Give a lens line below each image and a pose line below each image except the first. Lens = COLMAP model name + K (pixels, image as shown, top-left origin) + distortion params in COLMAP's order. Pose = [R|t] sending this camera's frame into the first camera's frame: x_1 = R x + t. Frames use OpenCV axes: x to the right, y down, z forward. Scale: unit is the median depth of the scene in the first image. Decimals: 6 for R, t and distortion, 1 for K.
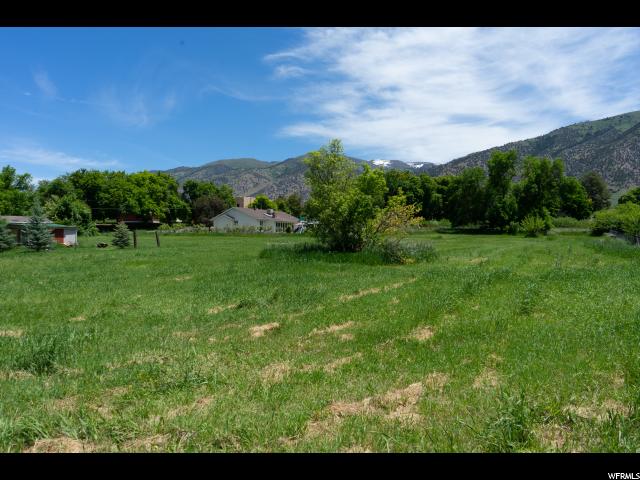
lens RADIAL K [[507.9, 0, 330.7], [0, 507.9, 238.6], [0, 0, 1]] dist [0.000033, 0.007436]
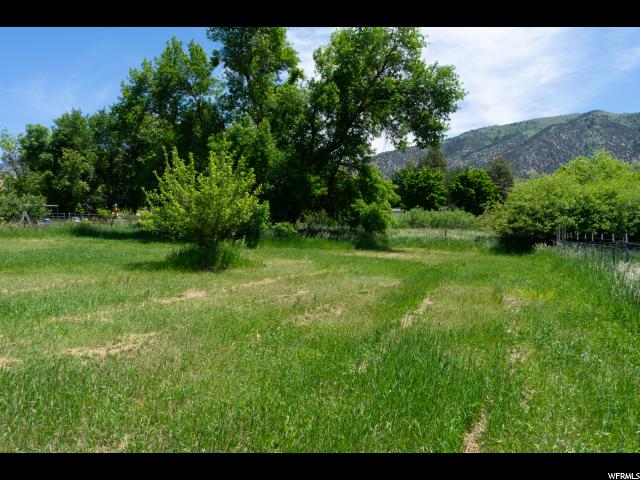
lens RADIAL K [[543.9, 0, 320.0], [0, 543.9, 240.0], [0, 0, 1]] dist [0.013758, 0.000149]
pose [[0.987351, 0.015746, 0.157763, 0.284428], [-0.015799, 0.999875, -0.000919, -0.008952], [-0.157758, -0.001585, 0.987477, 0.552786]]
